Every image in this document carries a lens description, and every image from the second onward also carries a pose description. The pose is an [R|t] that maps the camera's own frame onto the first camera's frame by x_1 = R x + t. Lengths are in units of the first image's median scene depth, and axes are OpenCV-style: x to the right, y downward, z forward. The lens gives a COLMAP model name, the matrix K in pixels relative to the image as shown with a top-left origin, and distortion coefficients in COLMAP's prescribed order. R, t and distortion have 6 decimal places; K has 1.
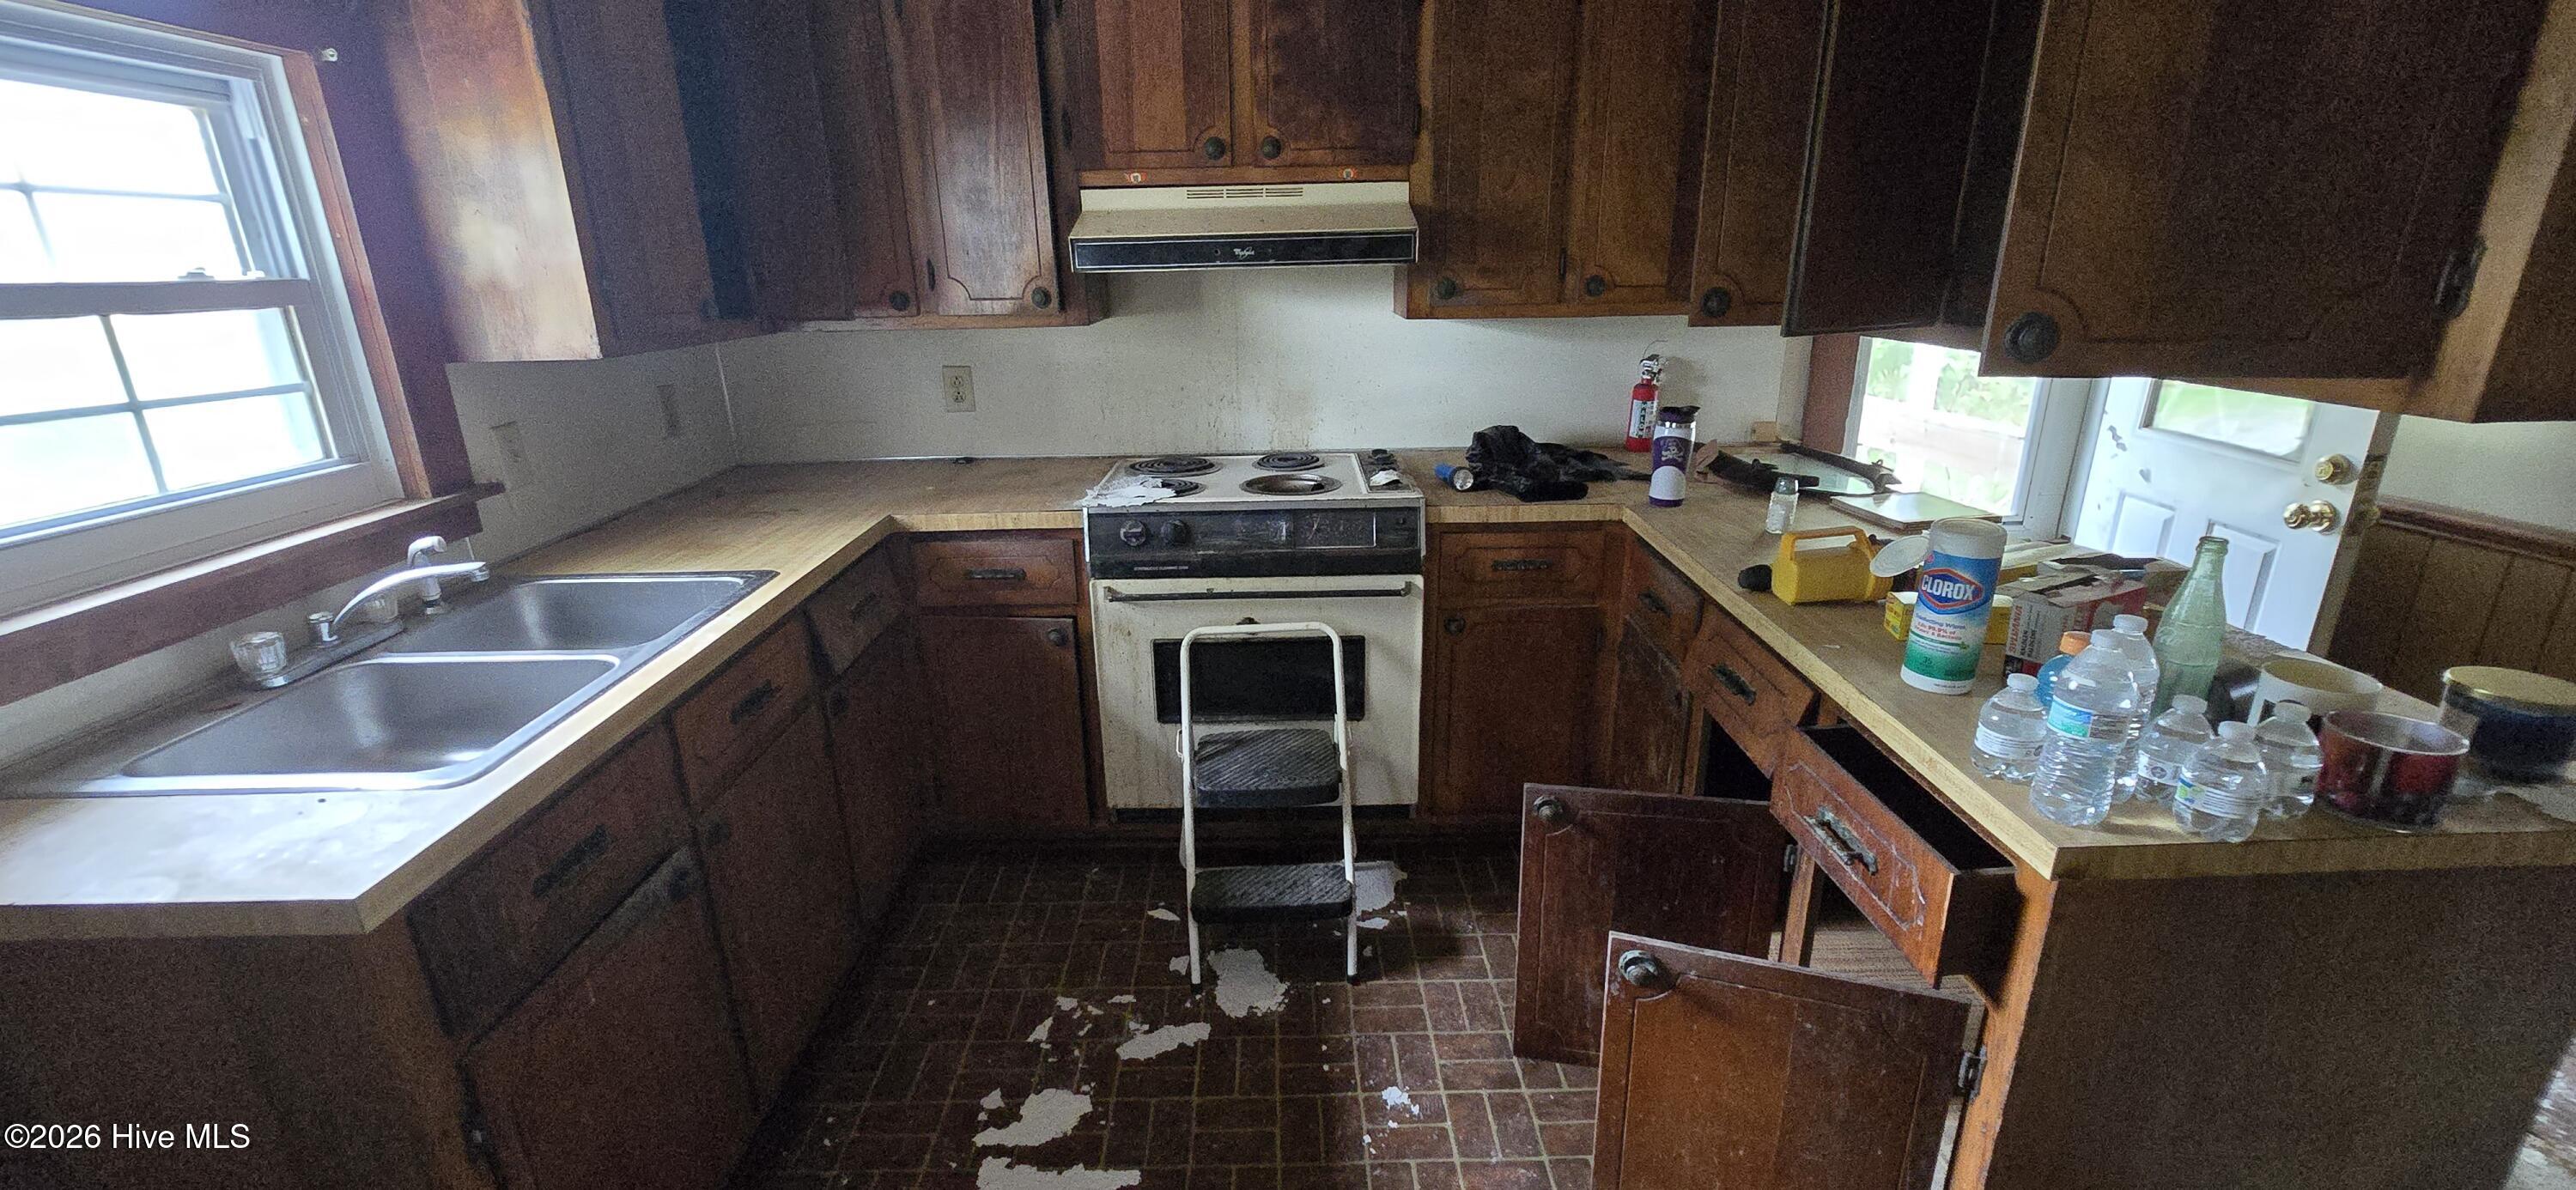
lens RADIAL K [[1039.1, 0, 1273.8], [0, 1039.1, 607.4], [0, 0, 1]] dist [-0.007088, 0.000147]
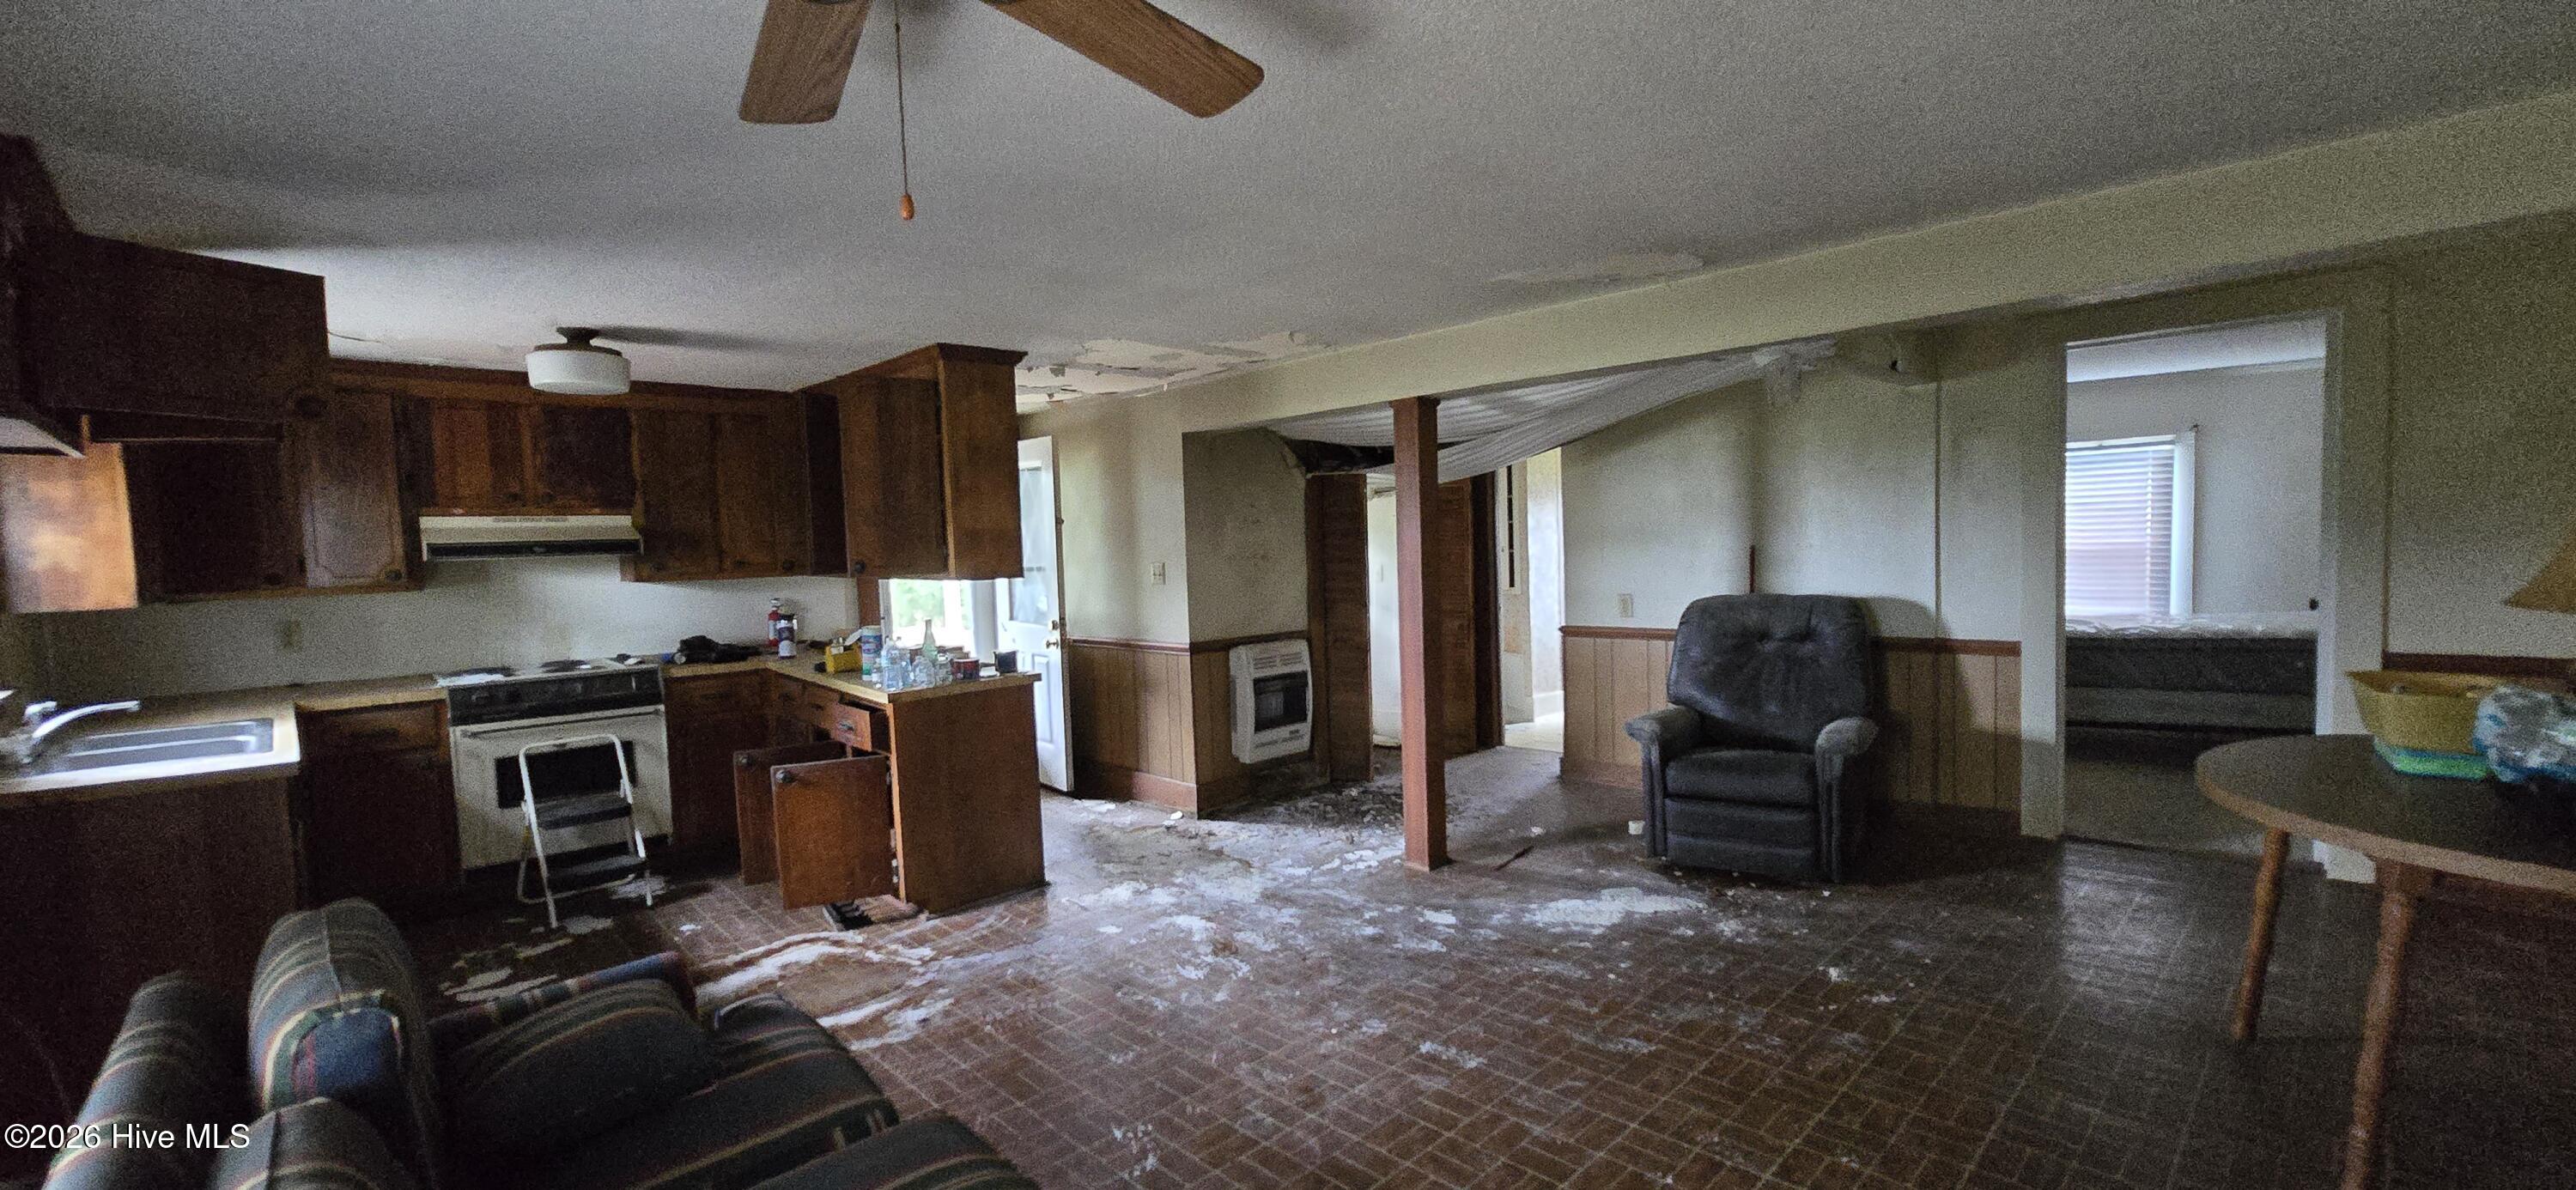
lens RADIAL K [[1039.1, 0, 1273.8], [0, 1039.1, 607.4], [0, 0, 1]] dist [-0.007088, 0.000147]
pose [[0.727561, -0.043388, 0.684670, -0.351097], [0.228513, 0.956335, -0.182224, 0.413699], [-0.646867, 0.289034, 0.705707, -1.182964]]
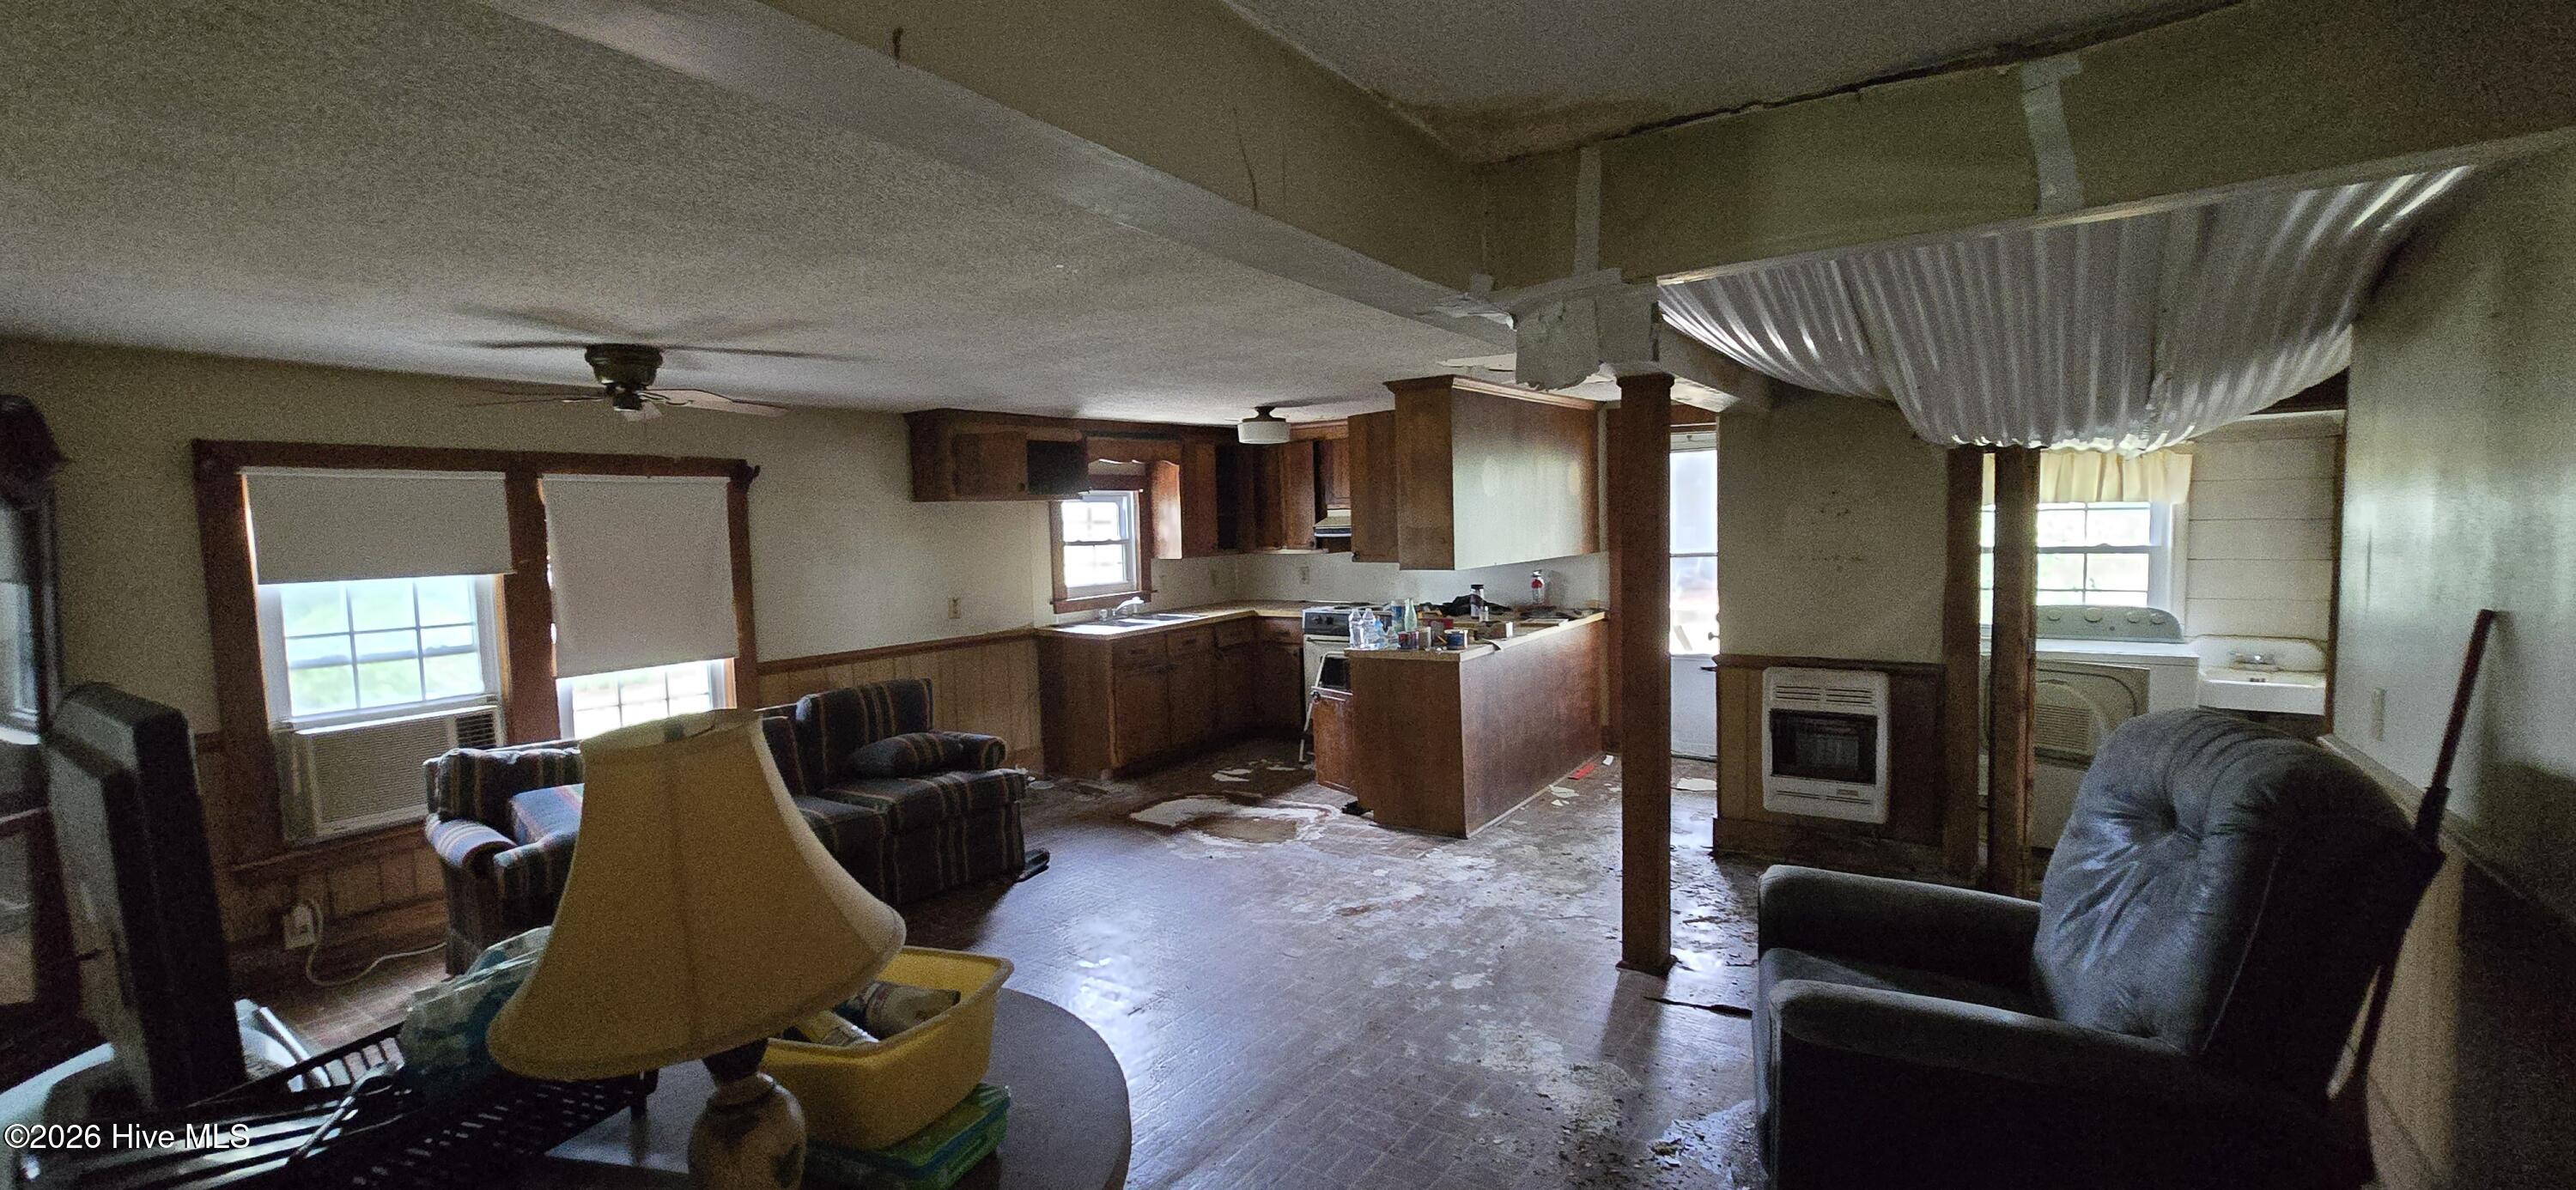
lens RADIAL K [[1039.1, 0, 1273.8], [0, 1039.1, 607.4], [0, 0, 1]] dist [-0.007088, 0.000147]
pose [[0.826187, 0.044180, -0.561661, 1.433994], [-0.167511, 0.971099, -0.170017, 0.423890], [0.537918, 0.234550, 0.809710, -1.507390]]
